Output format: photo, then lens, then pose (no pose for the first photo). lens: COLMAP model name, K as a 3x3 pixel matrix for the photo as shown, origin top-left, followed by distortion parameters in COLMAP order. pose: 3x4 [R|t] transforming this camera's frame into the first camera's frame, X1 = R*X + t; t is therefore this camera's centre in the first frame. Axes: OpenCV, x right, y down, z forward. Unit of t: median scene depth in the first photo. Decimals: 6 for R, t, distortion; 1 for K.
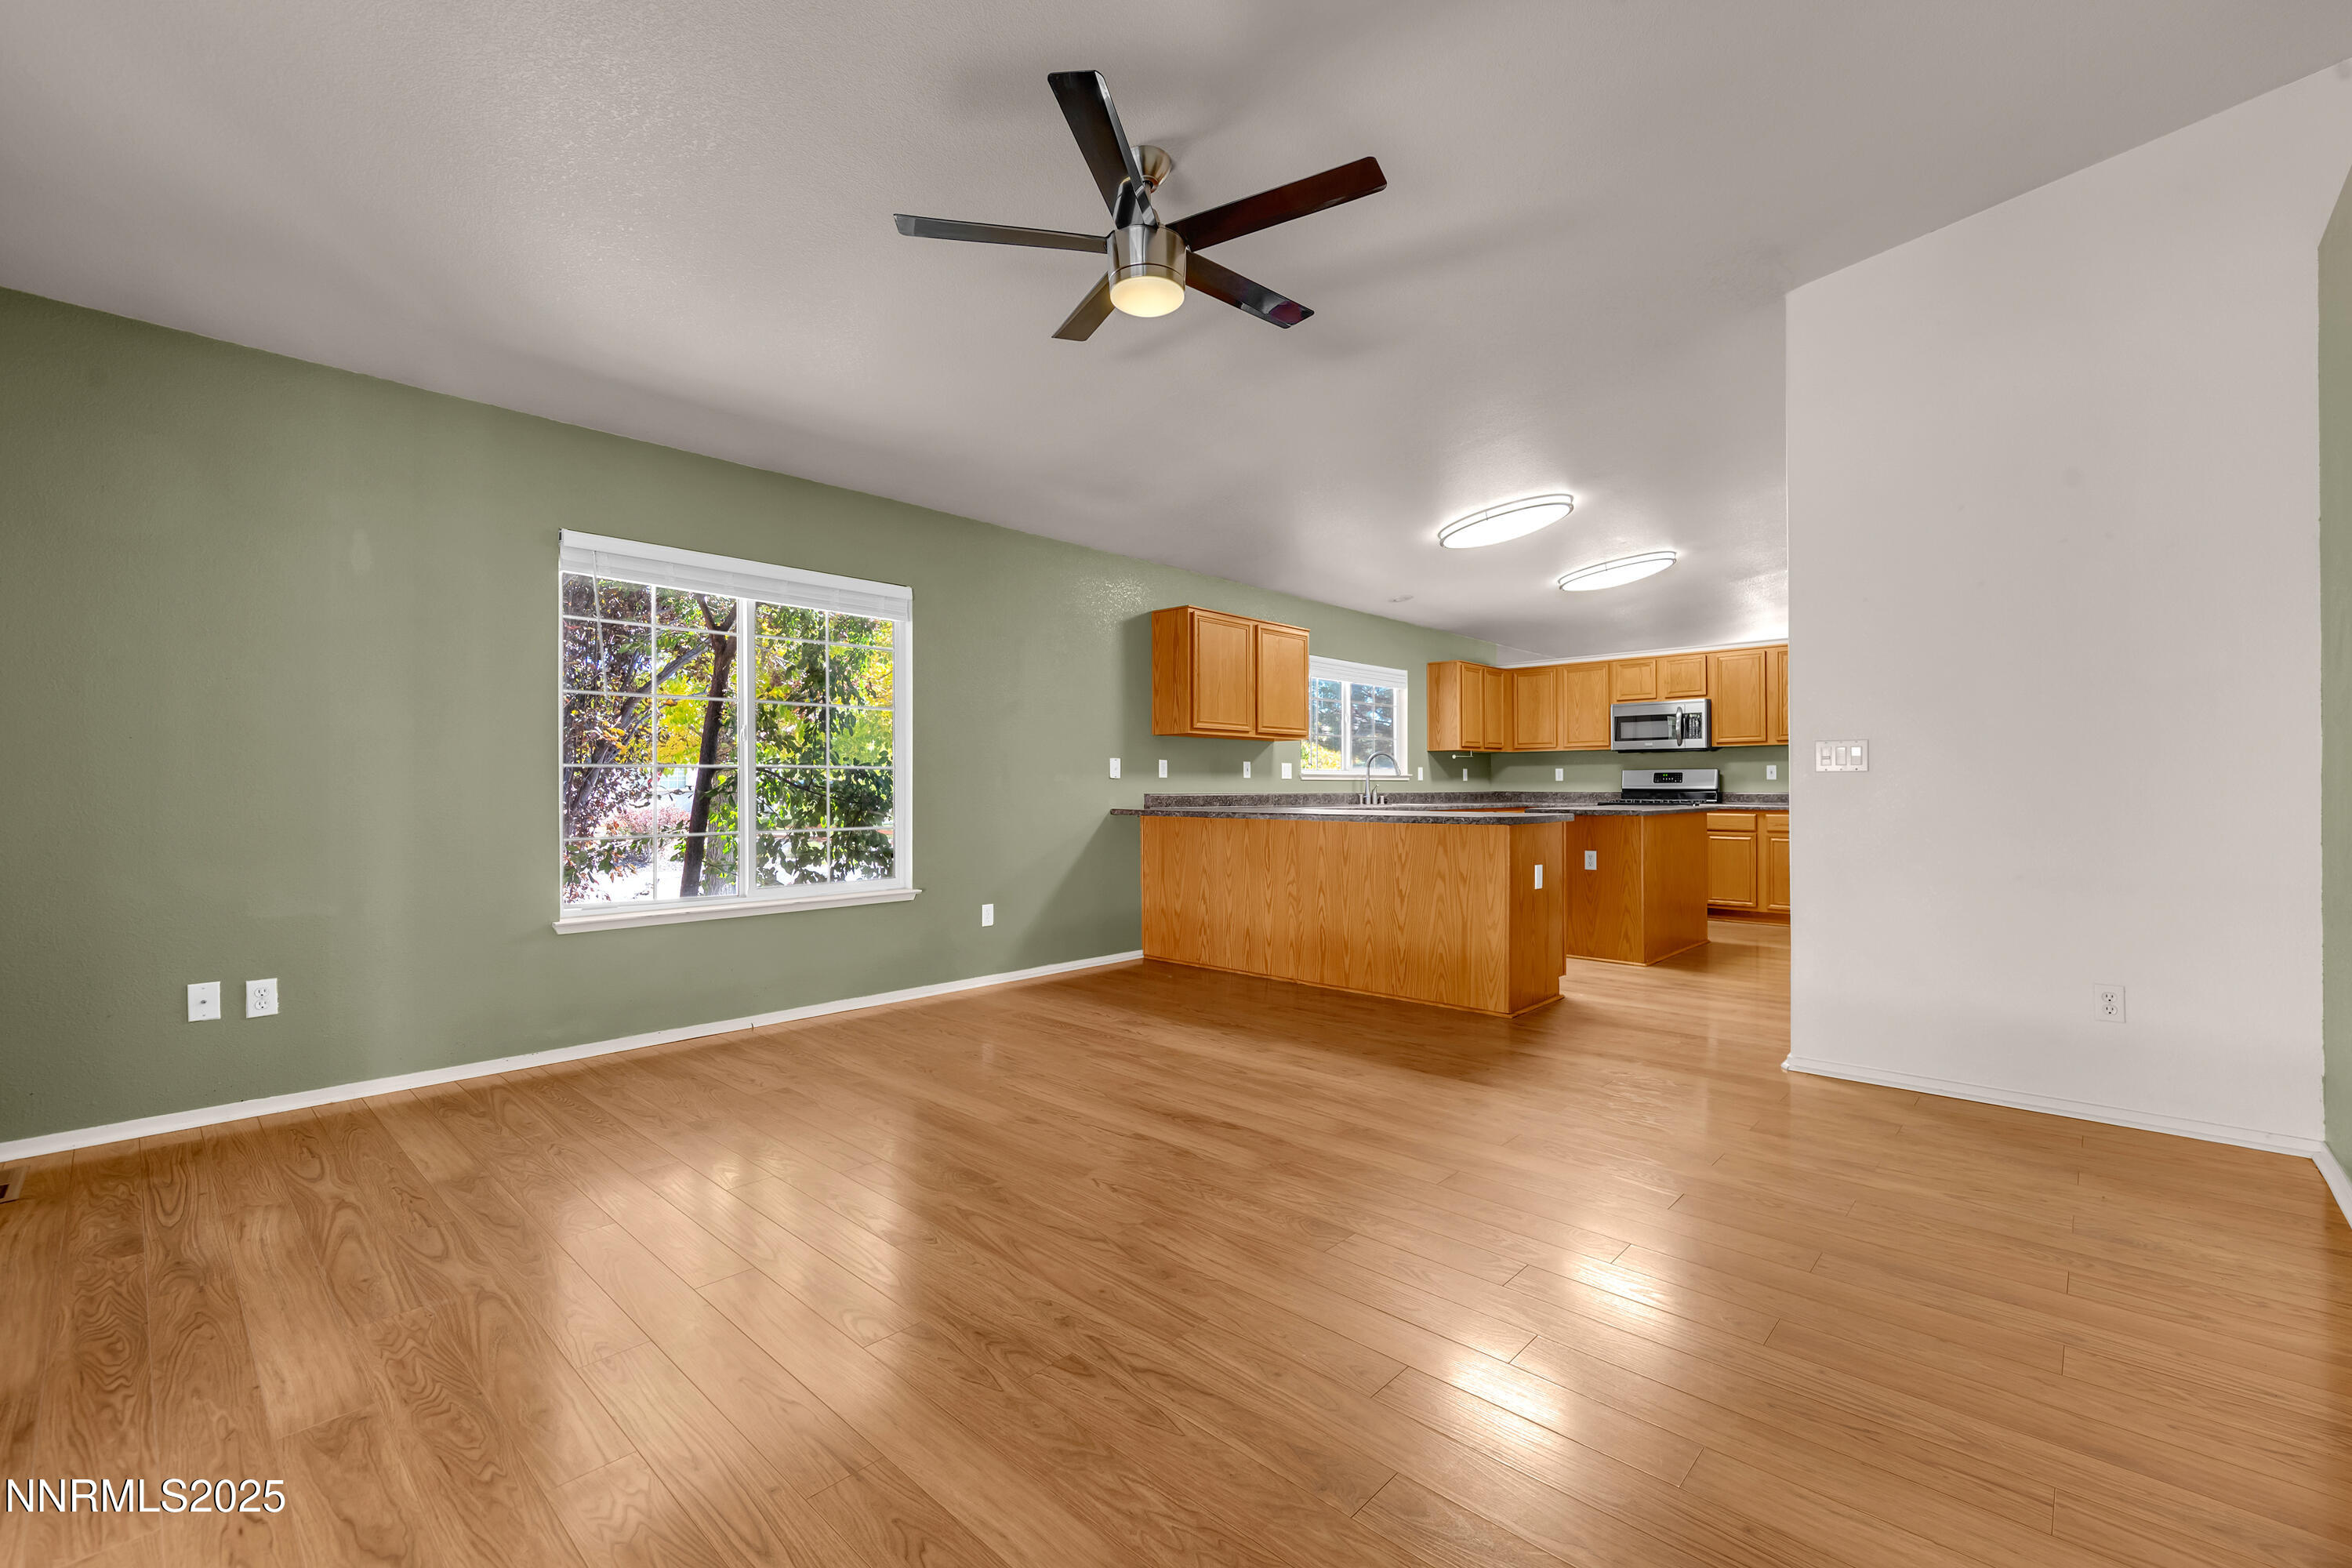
lens RADIAL K [[1021.5, 0, 1175.7], [0, 1021.5, 791.9], [0, 0, 1]] dist [0.016114, -0.000051]
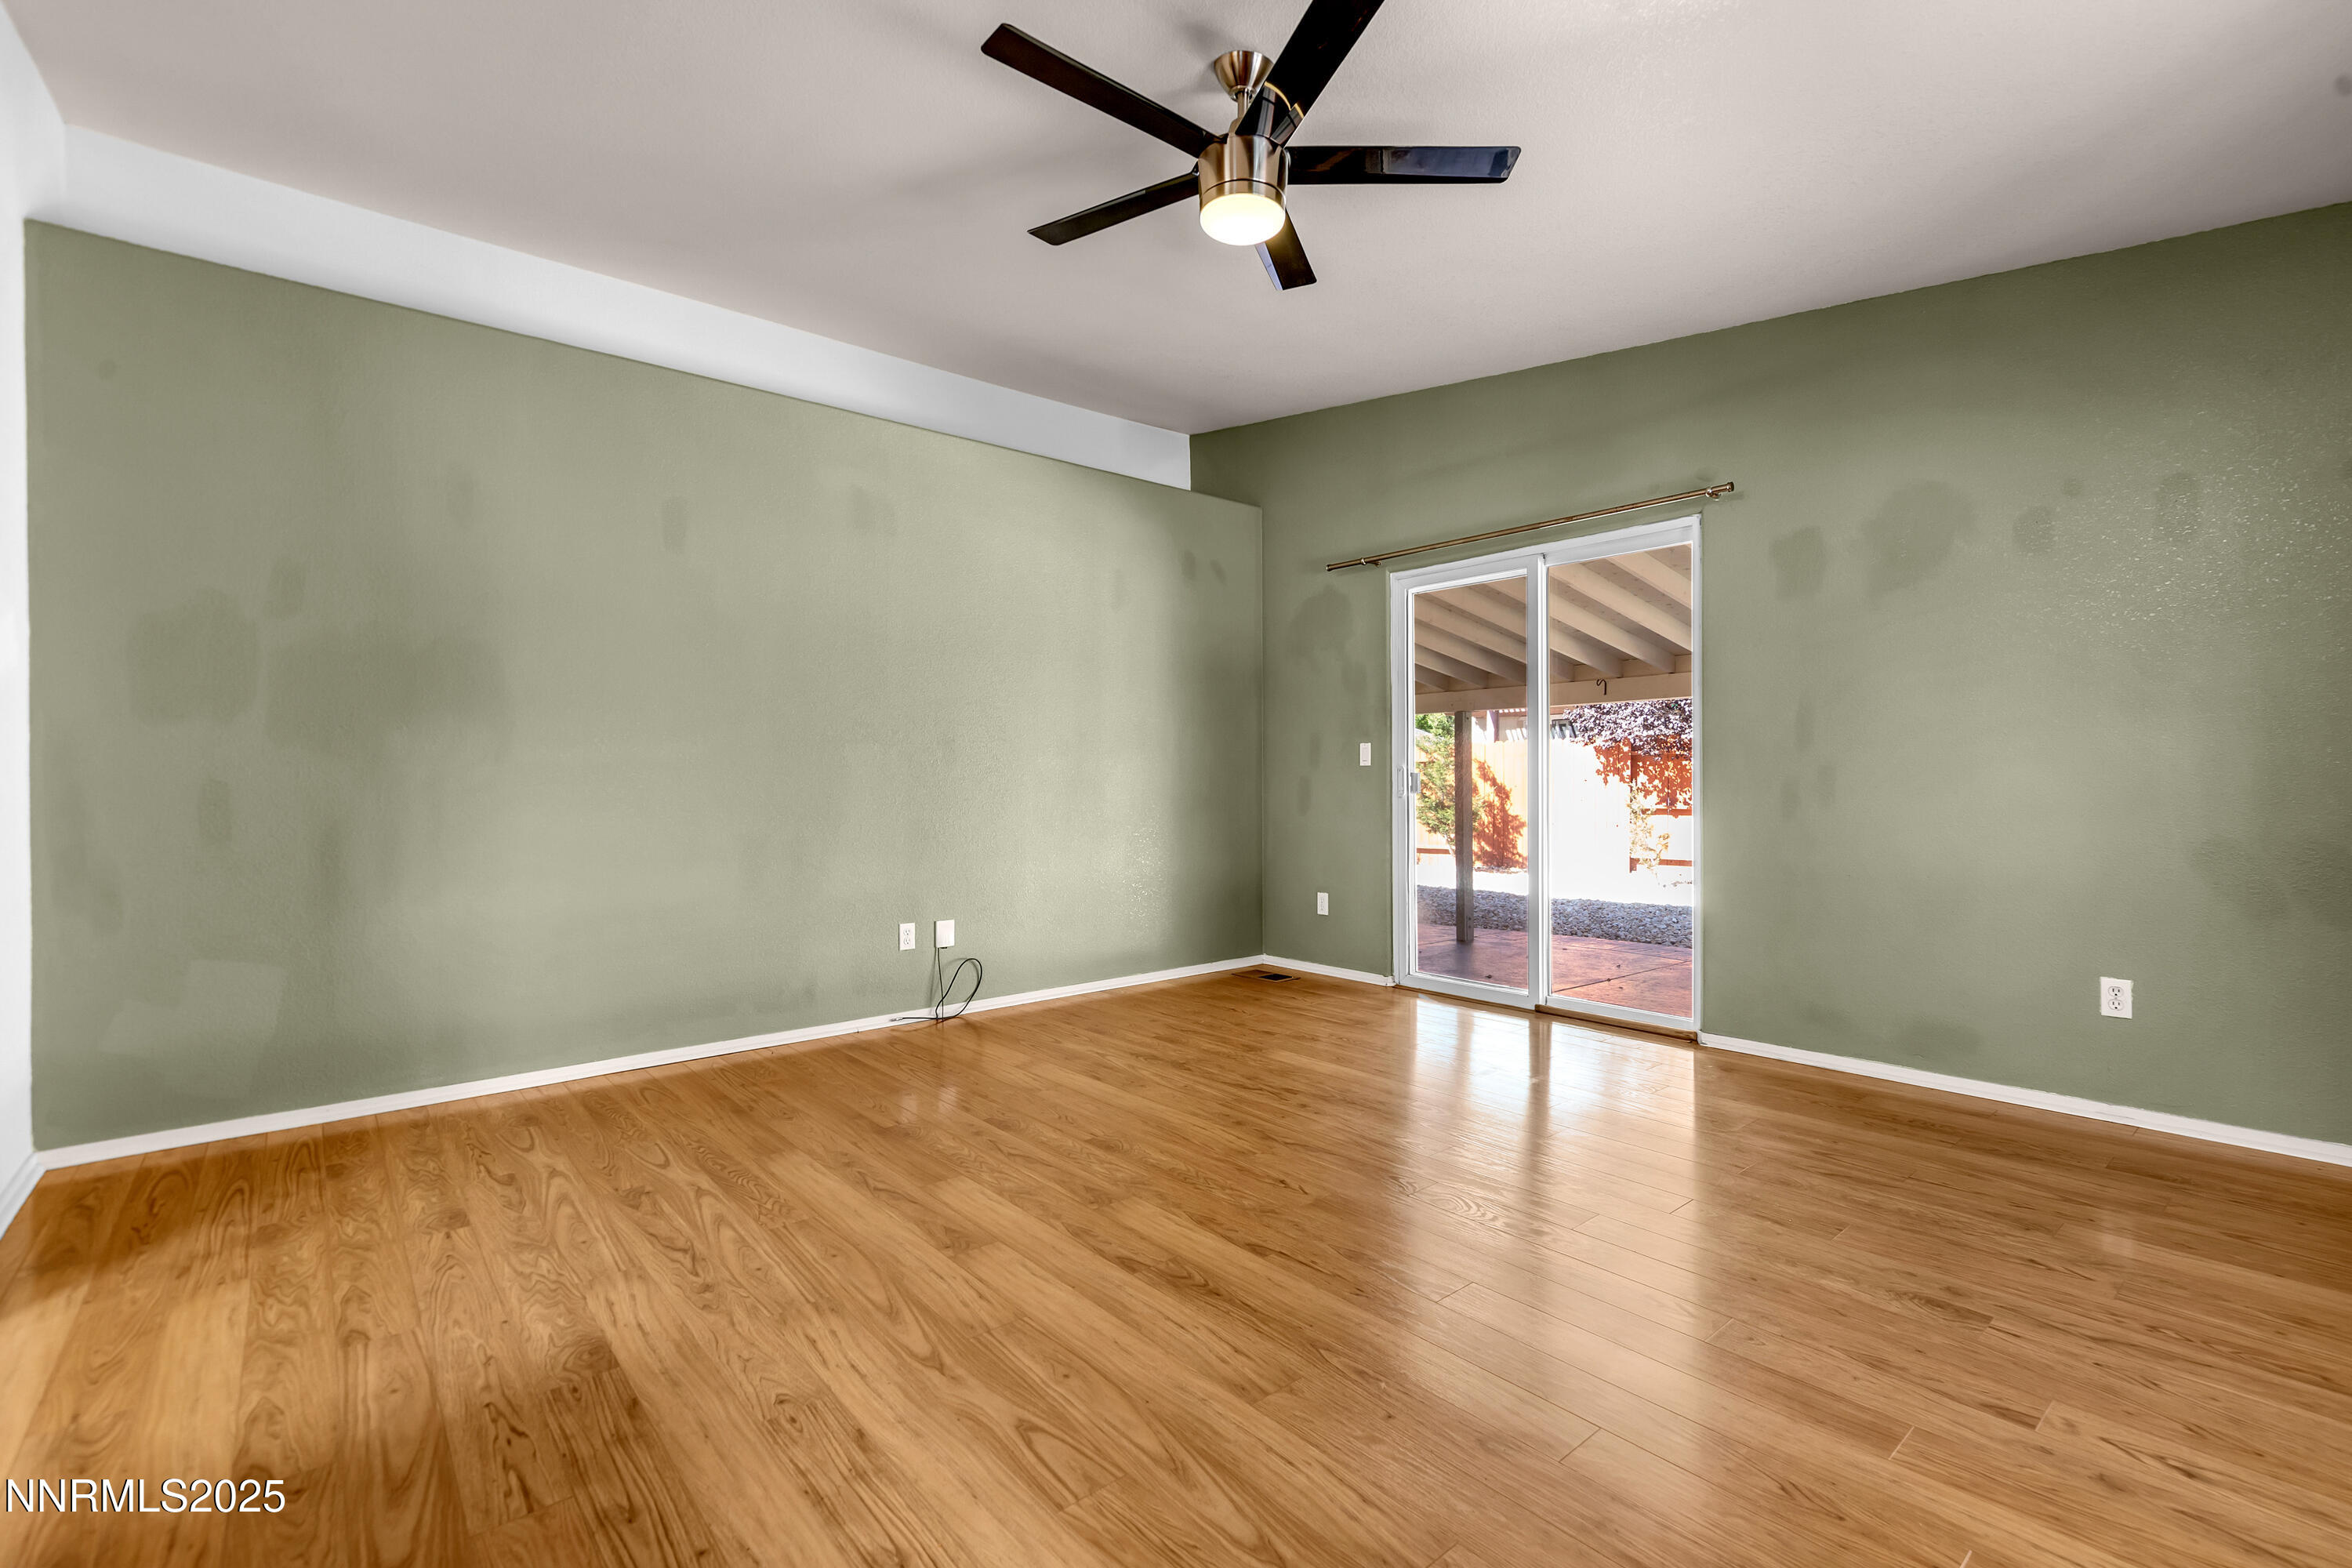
lens RADIAL K [[1021.5, 0, 1185.5], [0, 1021.5, 780.5], [0, 0, 1]] dist [0.016114, -0.000051]
pose [[-0.994398, 0.006371, 0.105511, -0.072370], [0.006414, 0.999979, 0.000064, -0.002718], [-0.105508, 0.000741, -0.994418, 1.981668]]
